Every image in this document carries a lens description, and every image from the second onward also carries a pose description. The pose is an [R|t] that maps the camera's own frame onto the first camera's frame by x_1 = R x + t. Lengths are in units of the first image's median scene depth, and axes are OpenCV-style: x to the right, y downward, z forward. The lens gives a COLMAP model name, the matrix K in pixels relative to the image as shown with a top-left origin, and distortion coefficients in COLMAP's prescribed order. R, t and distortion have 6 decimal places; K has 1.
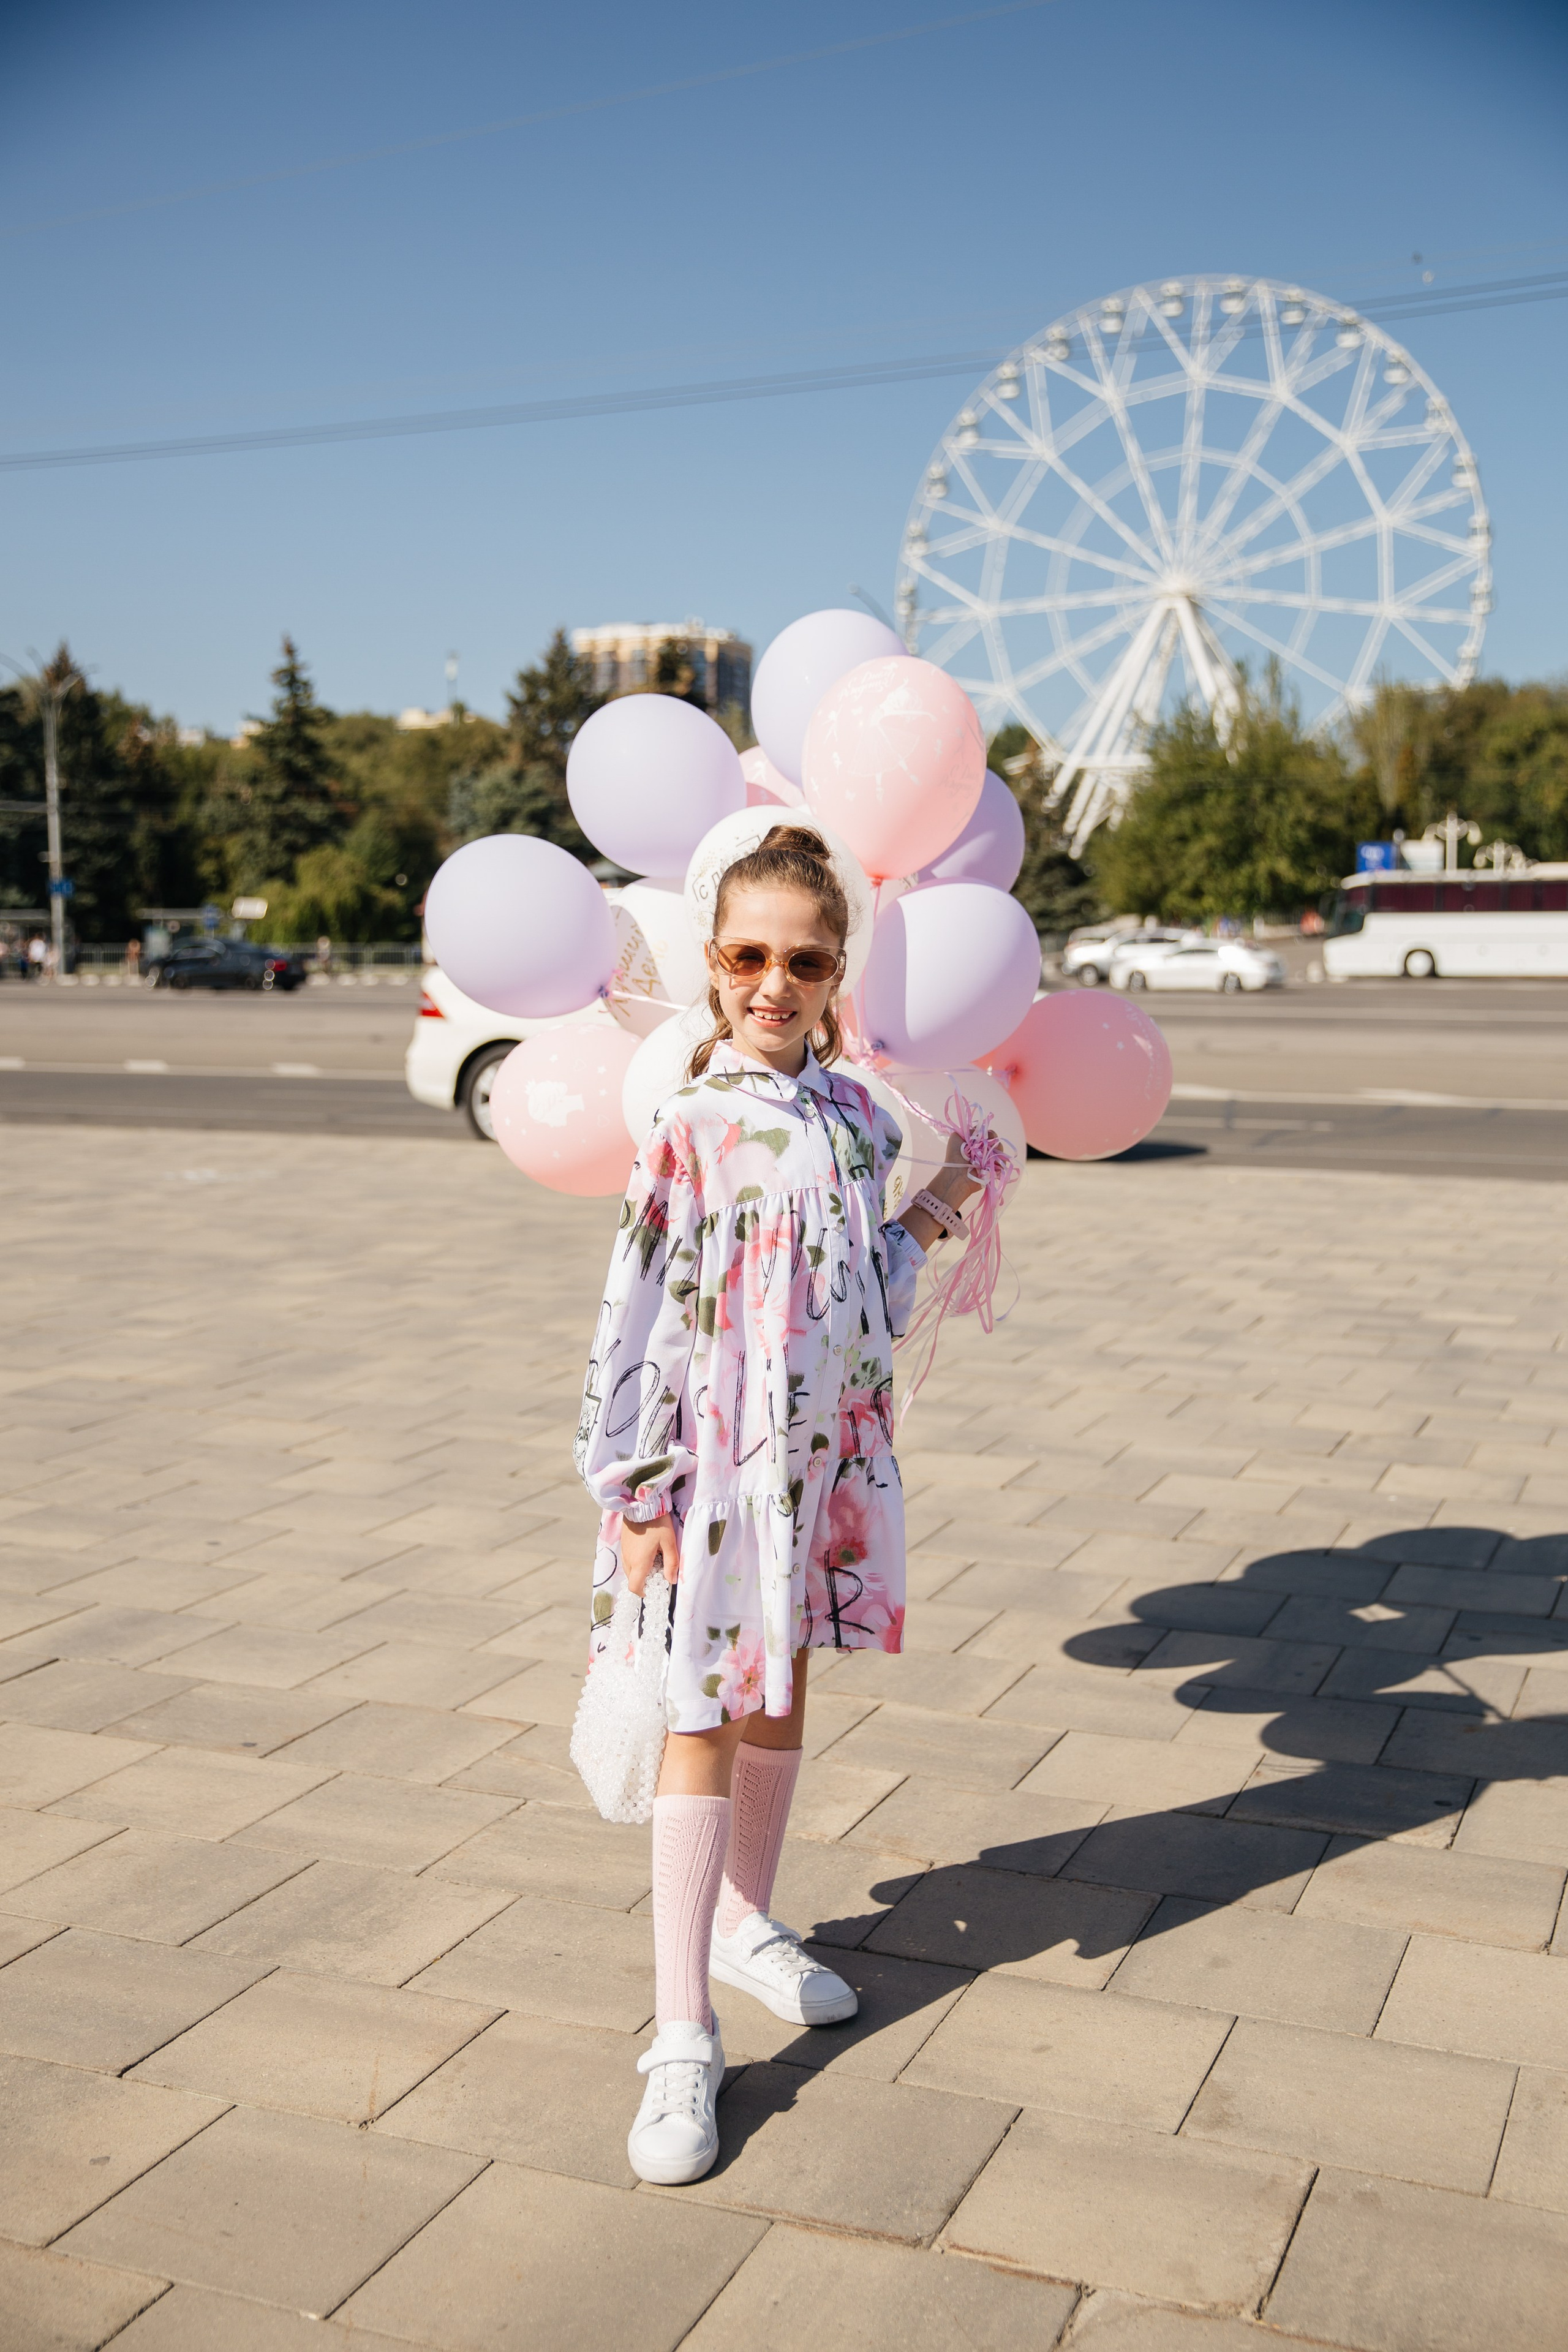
lens RADIAL K [[2500.3, 0, 784.0], [0, 2500.3, 1176.0], [0, 0, 1]] dist [0.008665, 0.087495]
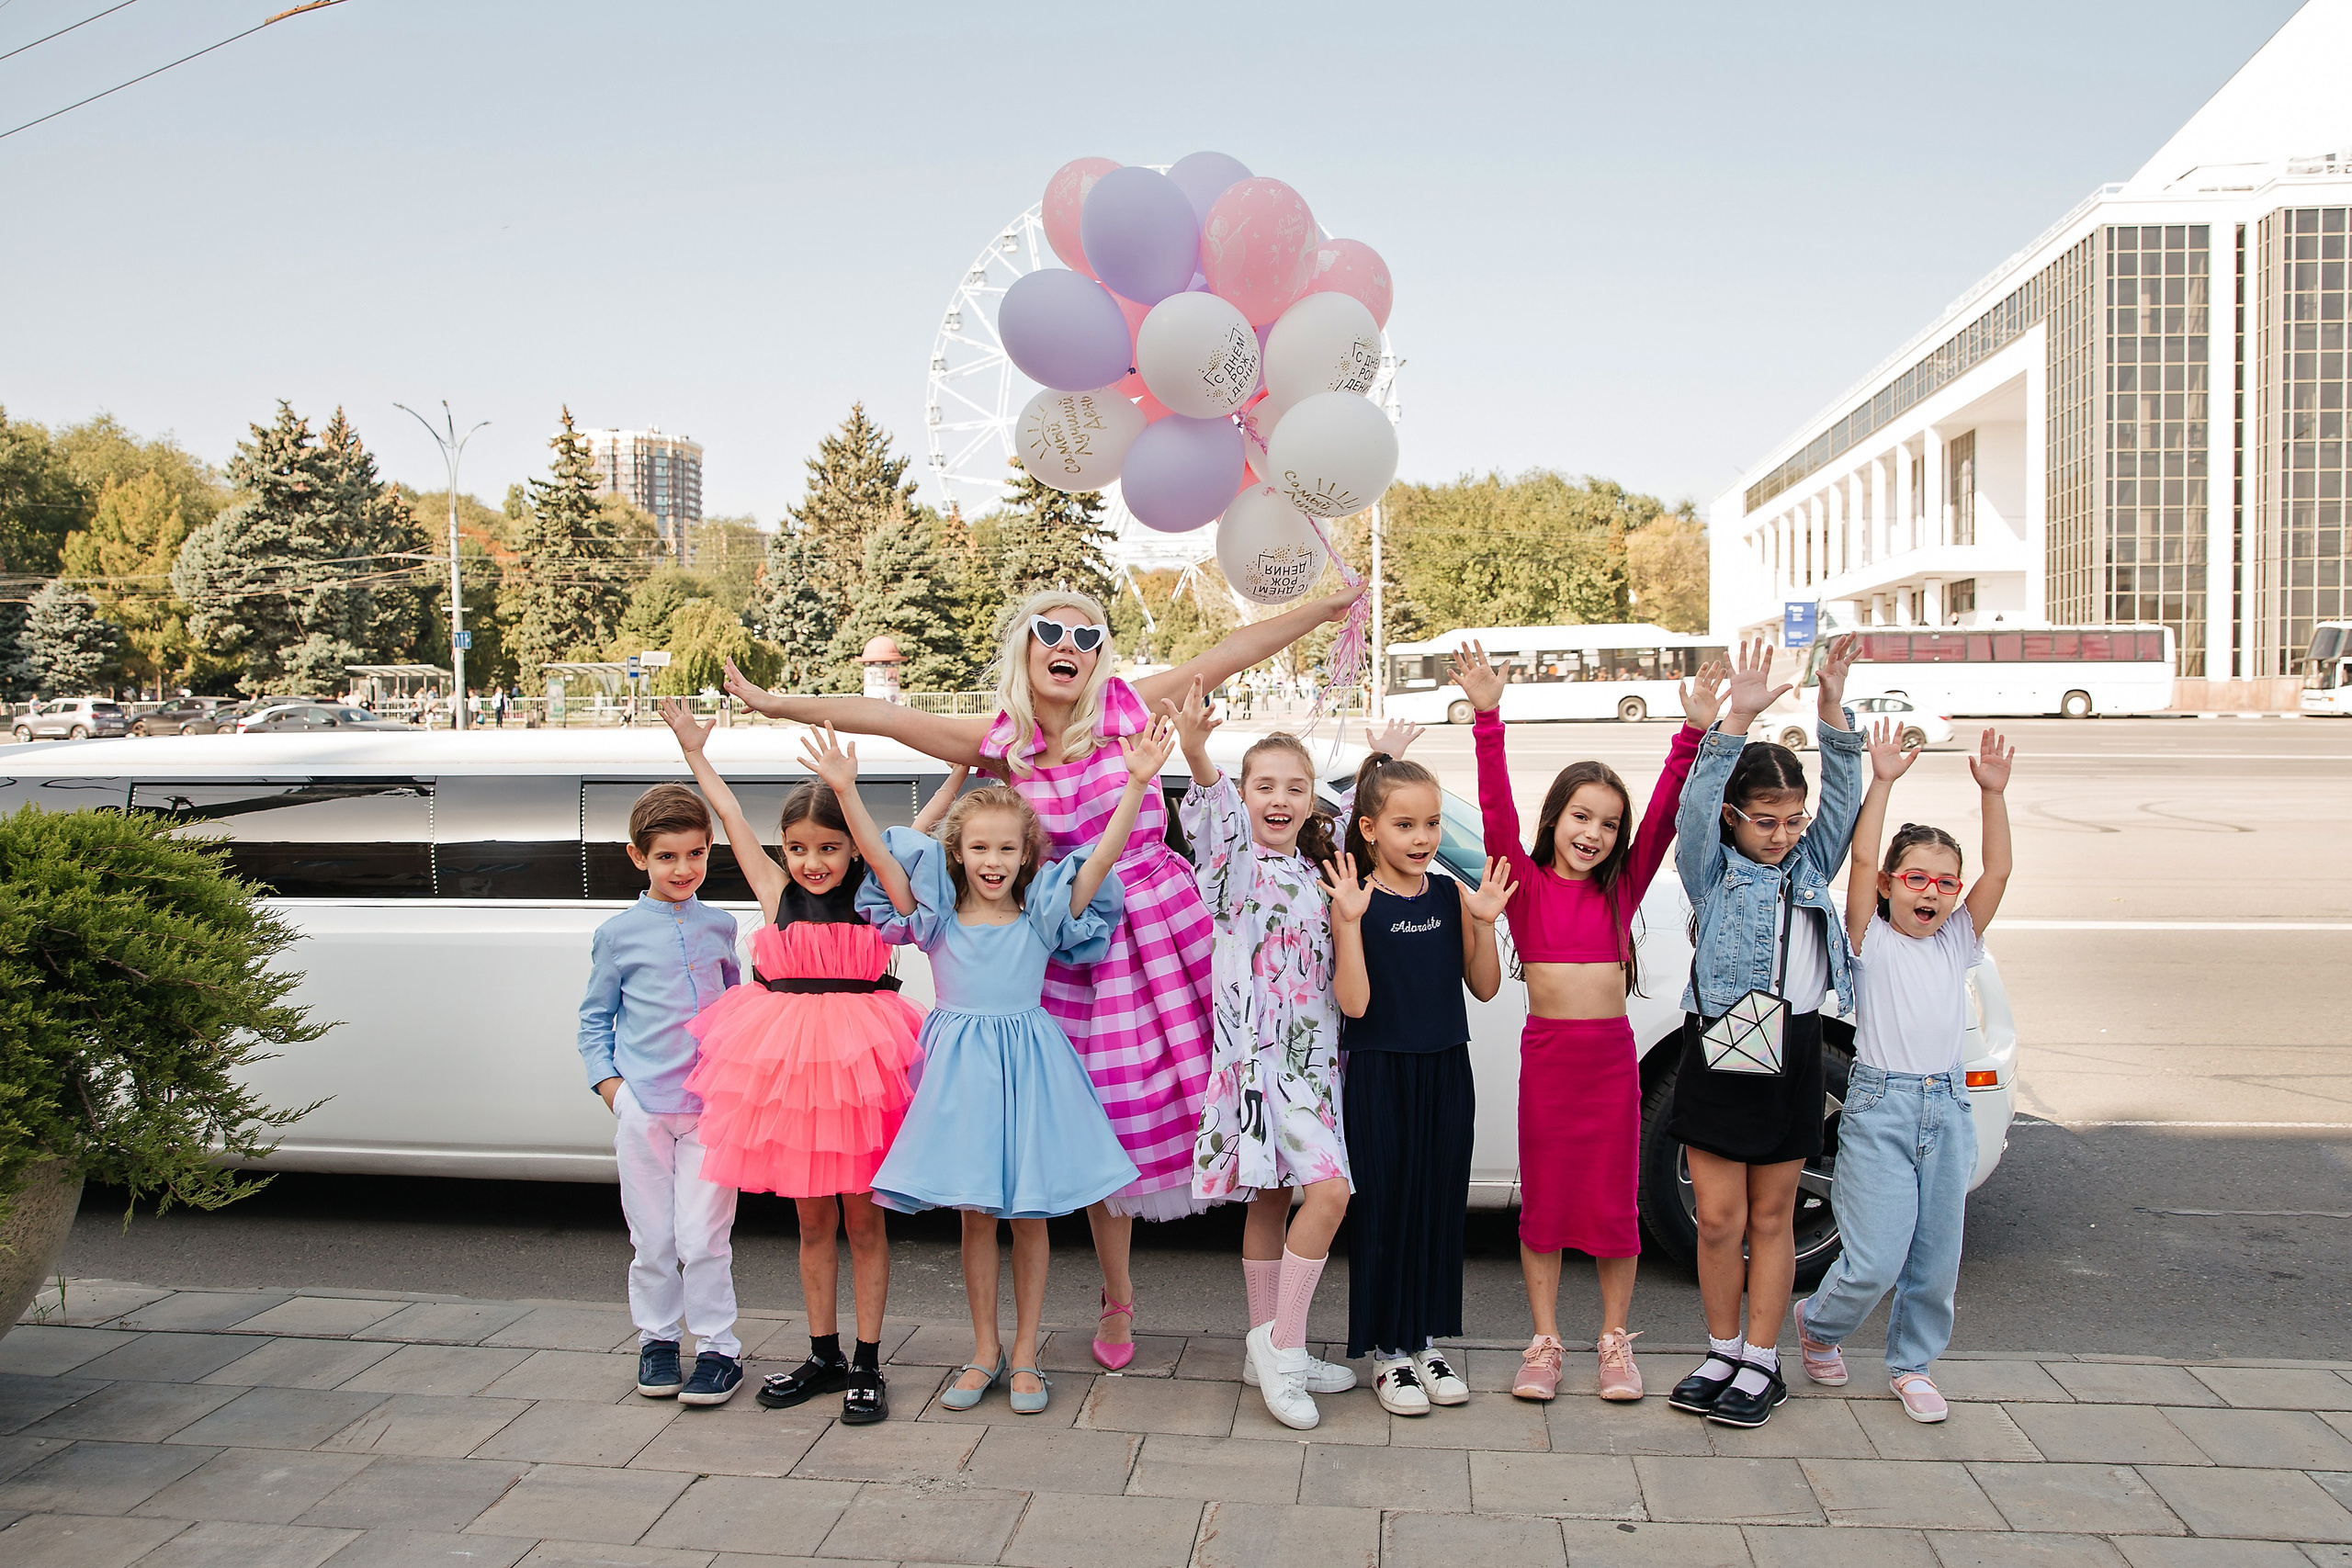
lens RADIAL K [[1940.4, 0, 1246.9], [0, 1940.4, 798.2], [0, 0, 1]] dist [-0.101391, 0.095867]
pose [[0.957519, -0.023005, 0.287450, -3.498269], [0.032732, 0.999041, -0.029077, -0.339932], [-0.286505, 0.037250, 0.957354, 3.141182]]
